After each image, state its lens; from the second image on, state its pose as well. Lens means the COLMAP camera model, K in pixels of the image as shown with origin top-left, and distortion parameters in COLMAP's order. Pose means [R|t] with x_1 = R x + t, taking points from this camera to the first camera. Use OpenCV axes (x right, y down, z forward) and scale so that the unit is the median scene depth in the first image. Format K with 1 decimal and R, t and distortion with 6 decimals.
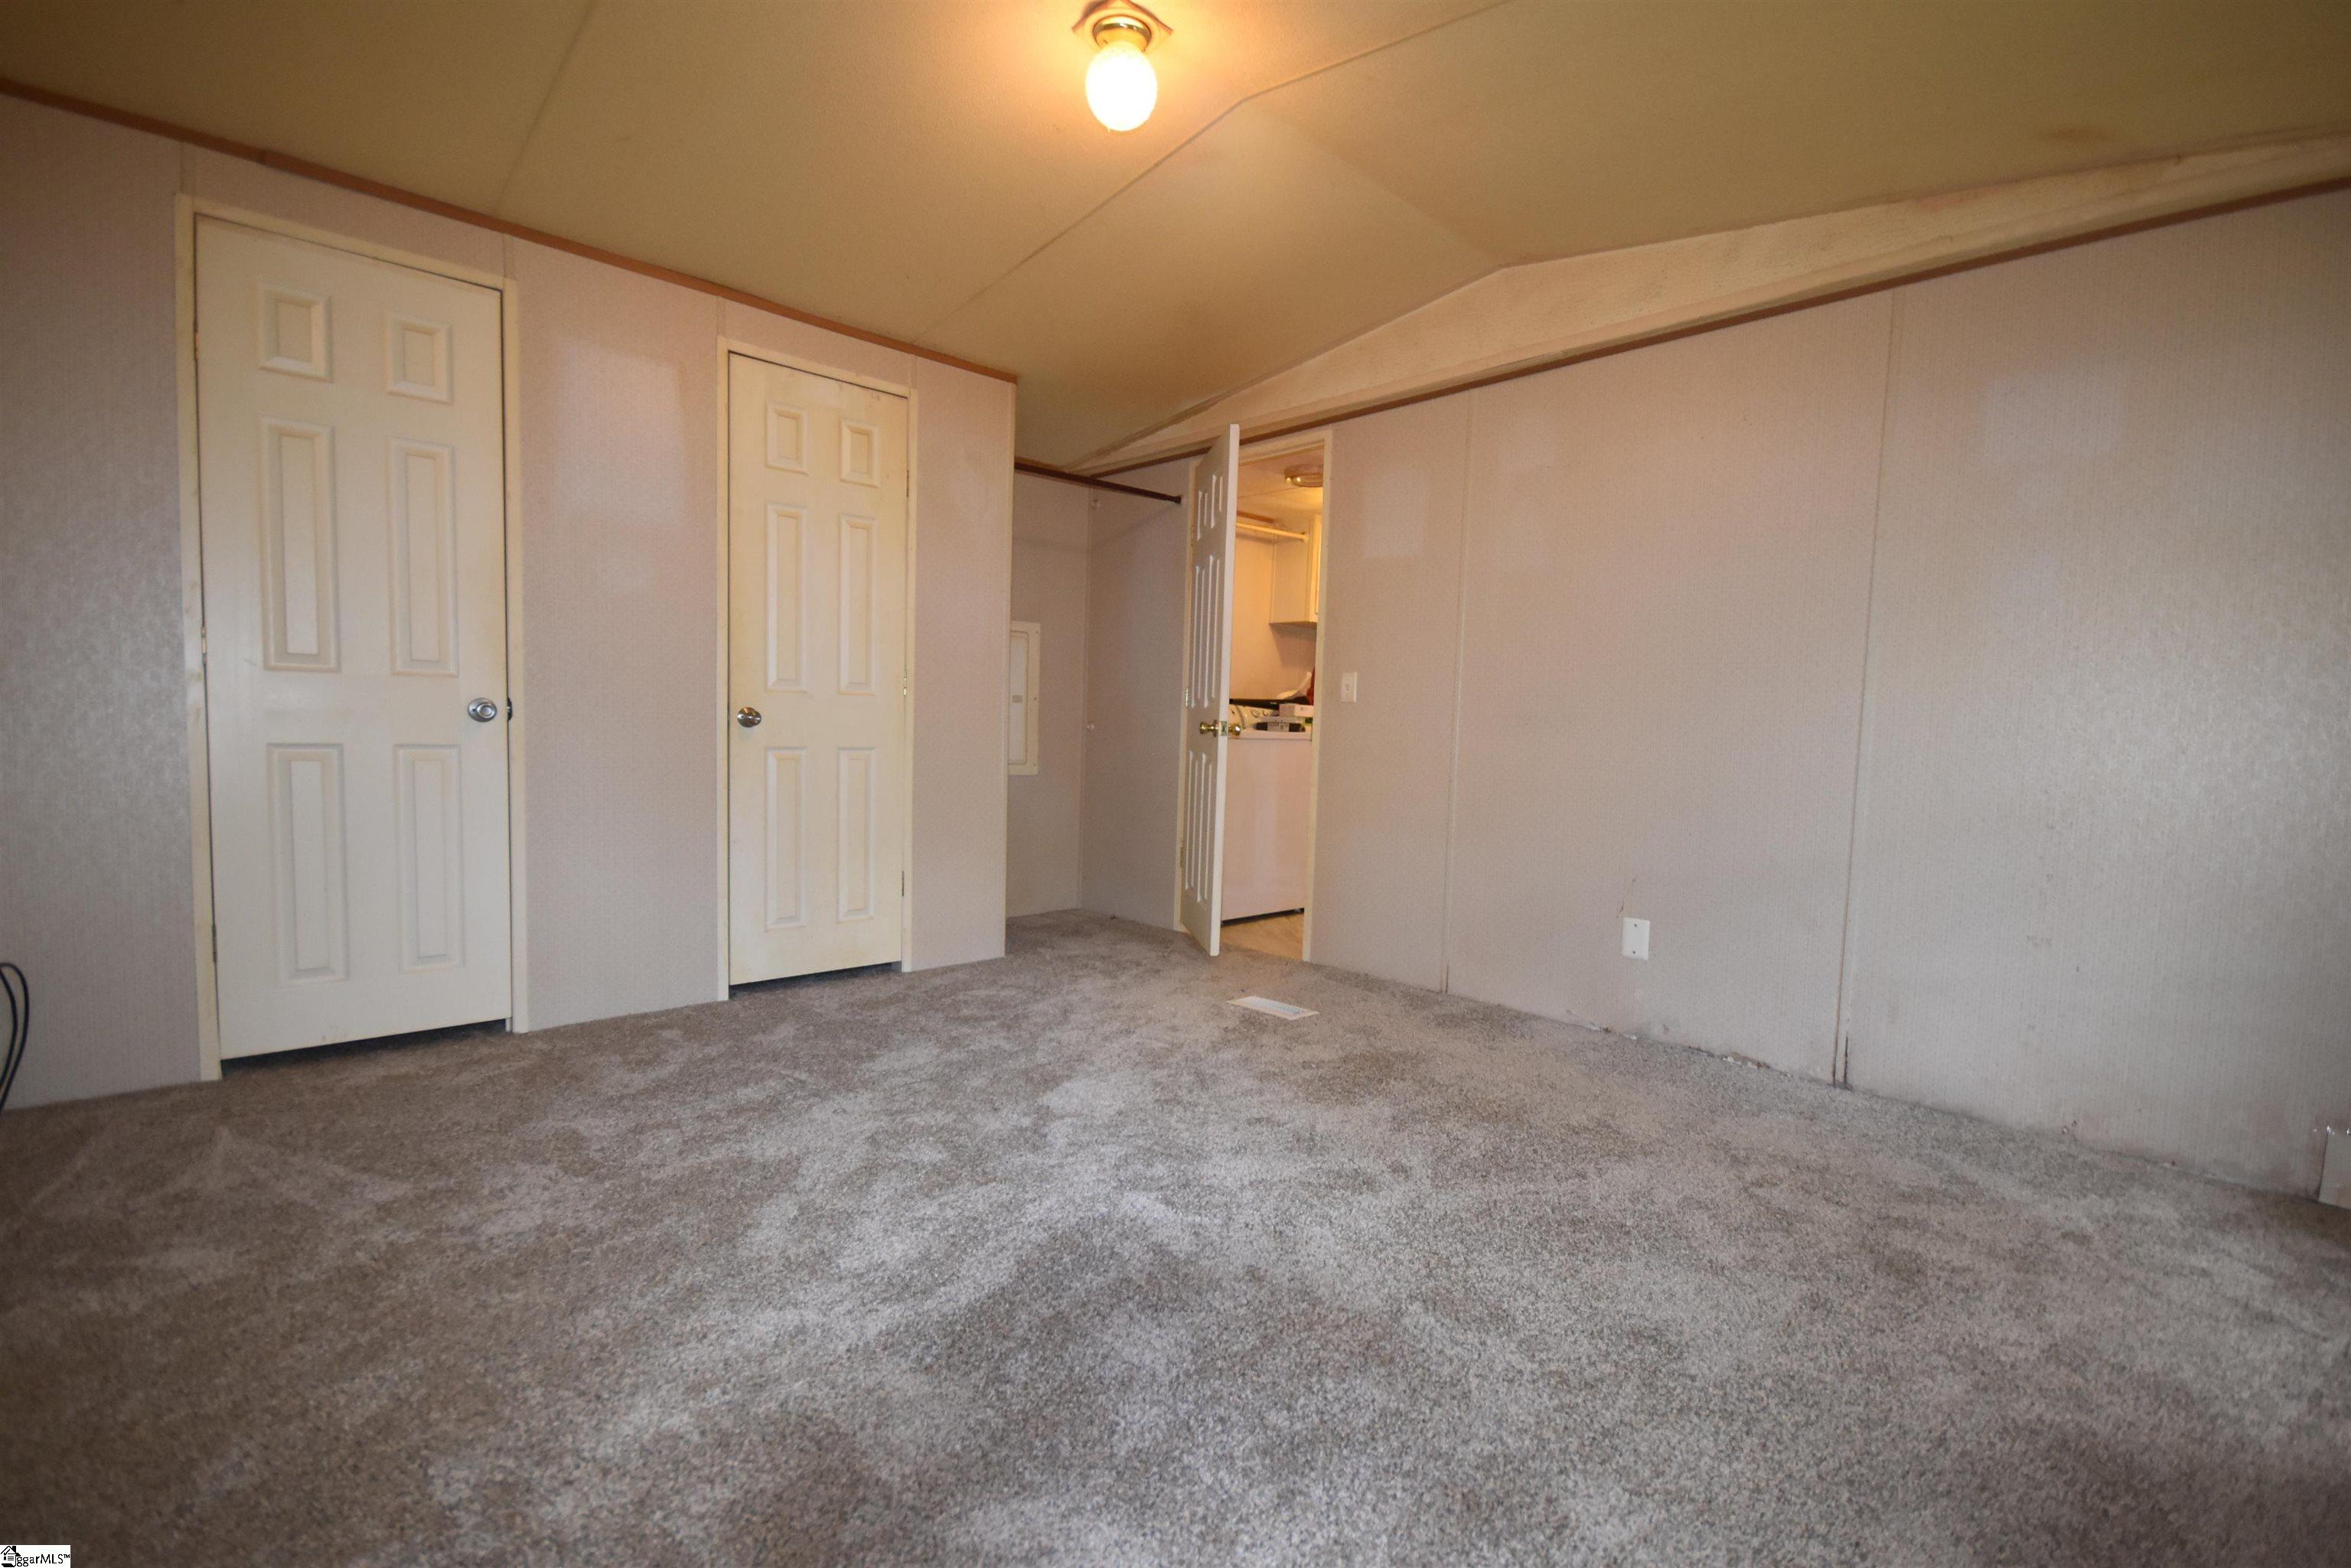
lens RADIAL K [[1002.3, 0, 1177.8], [0, 1002.3, 790.9], [0, 0, 1]] dist [-0.021969, -0.003231]
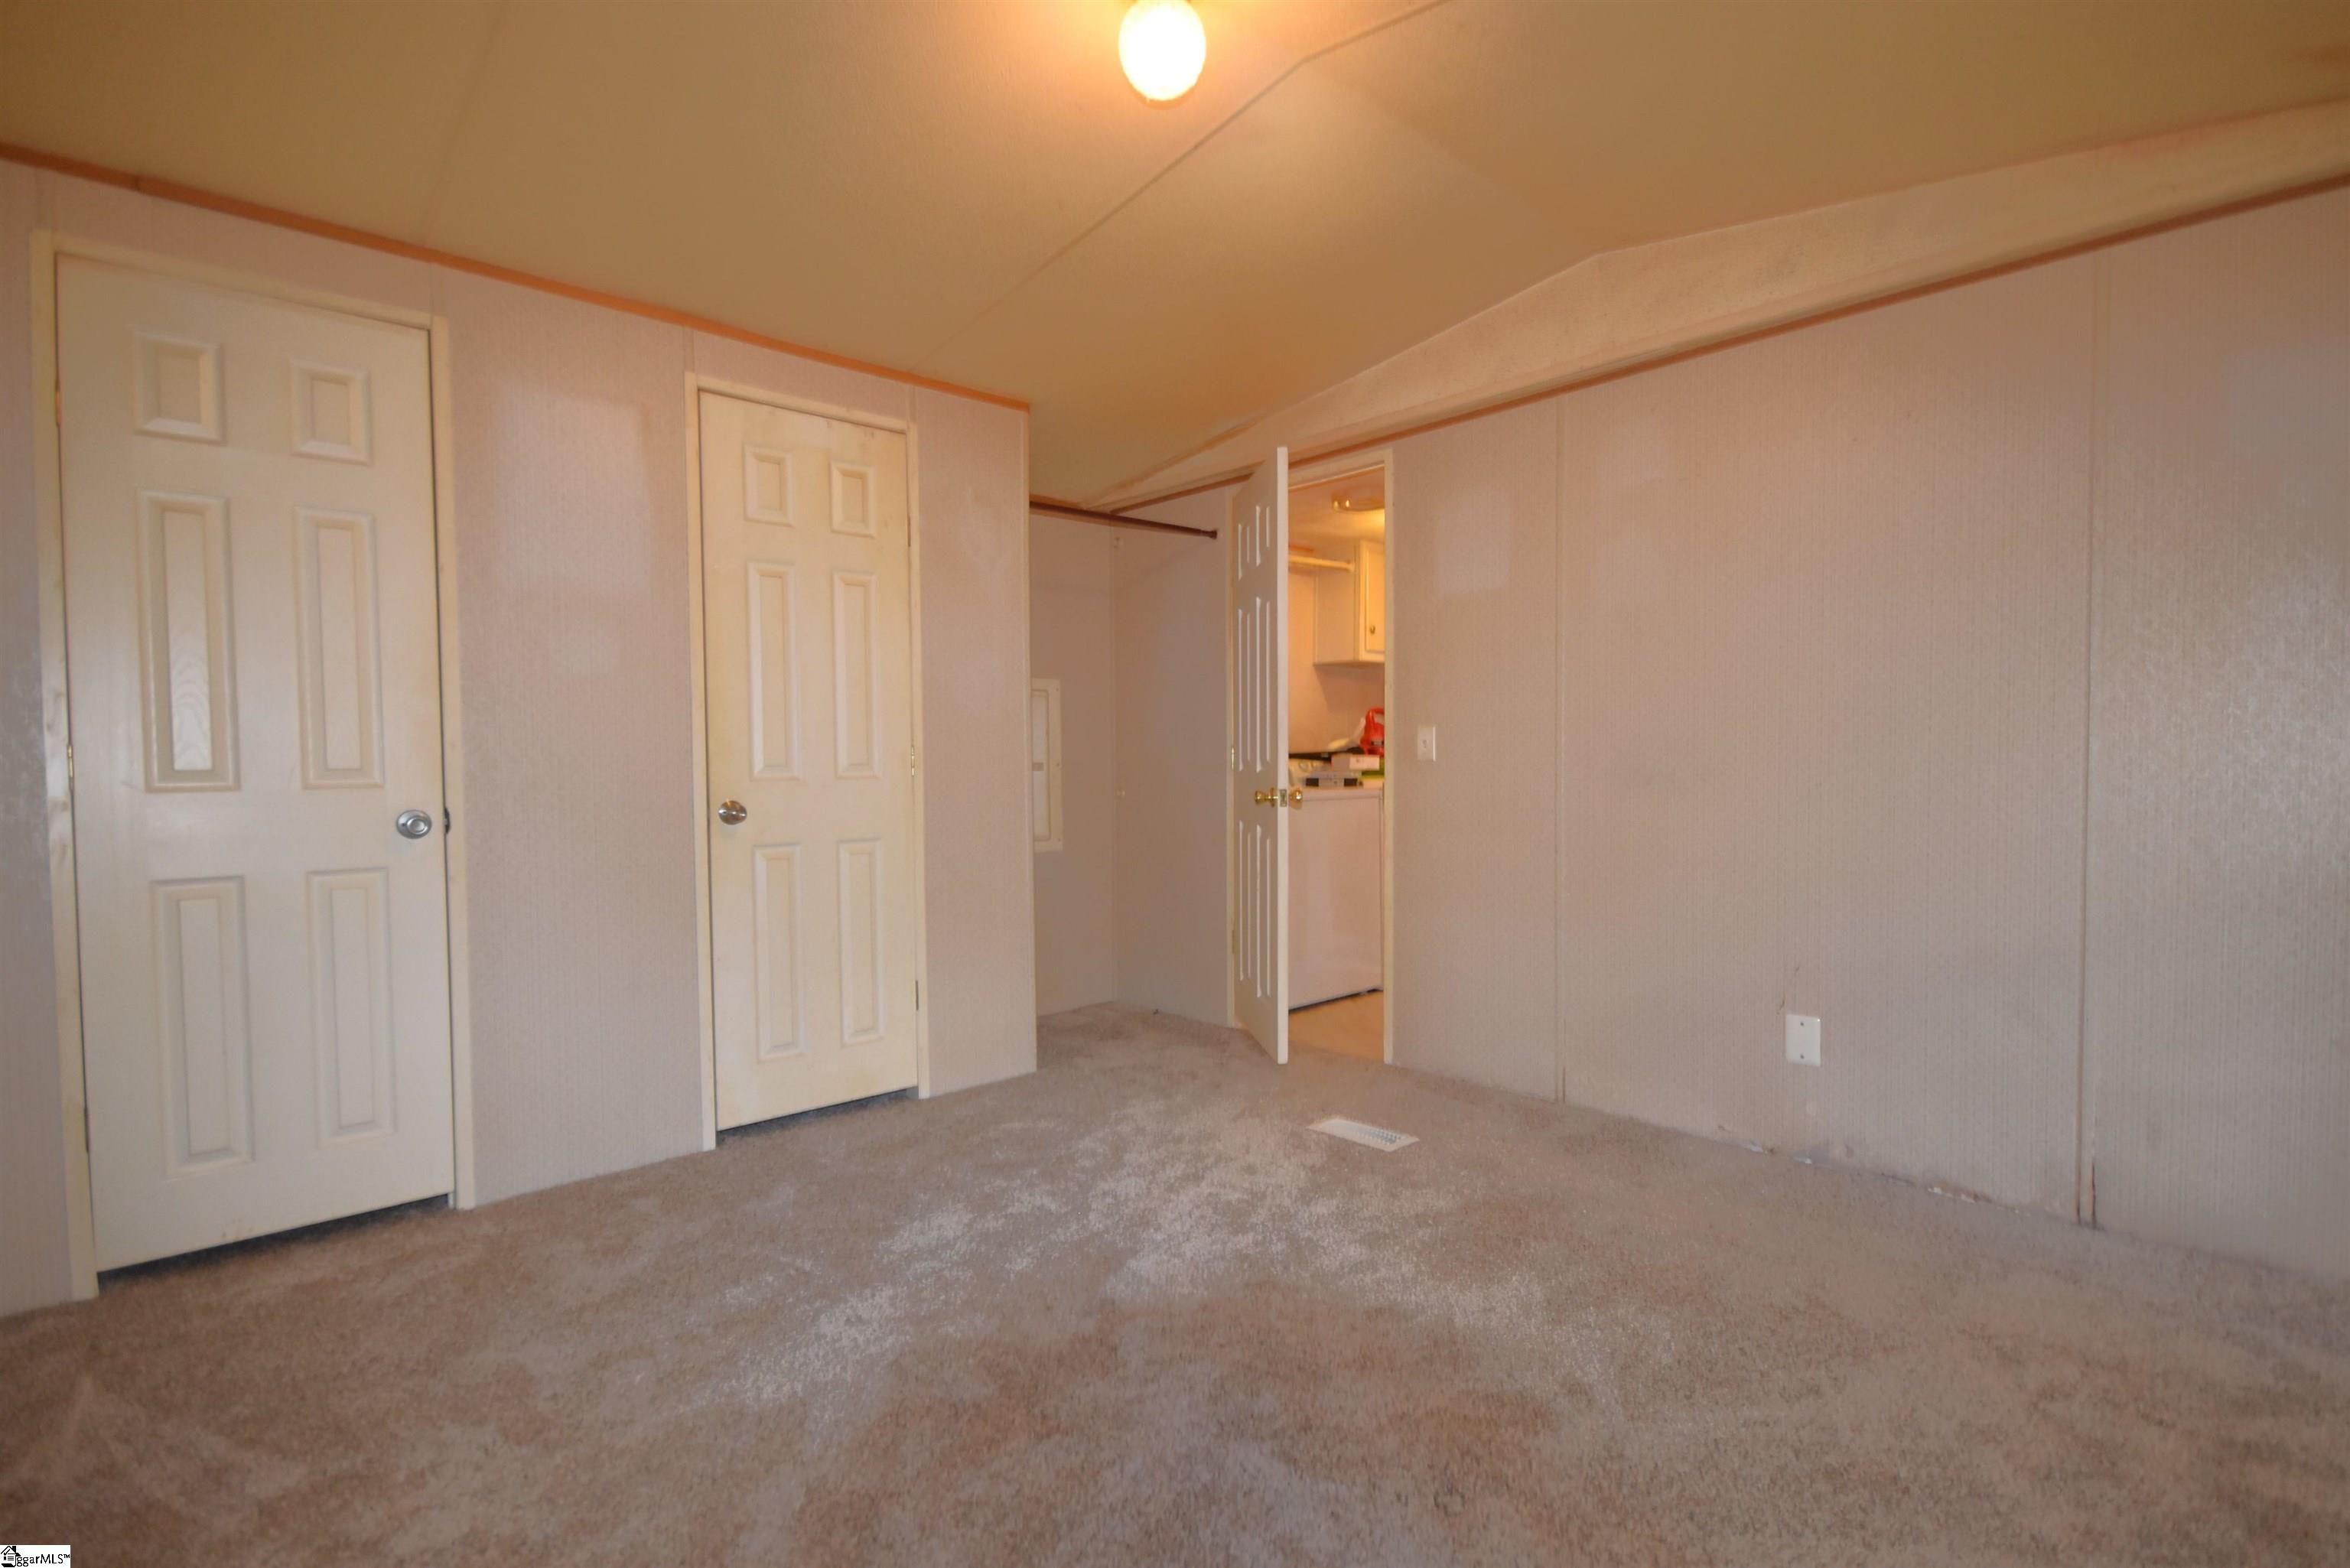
lens RADIAL K [[1066.0, 0, 1175.3], [0, 1066.0, 788.0], [0, 0, 1]] dist [-0.019532, -0.004460]
pose [[0.999088, -0.039254, -0.016802, -0.044628], [0.038510, 0.998354, -0.042509, -0.049786], [0.018443, 0.041823, 0.998955, 0.123731]]
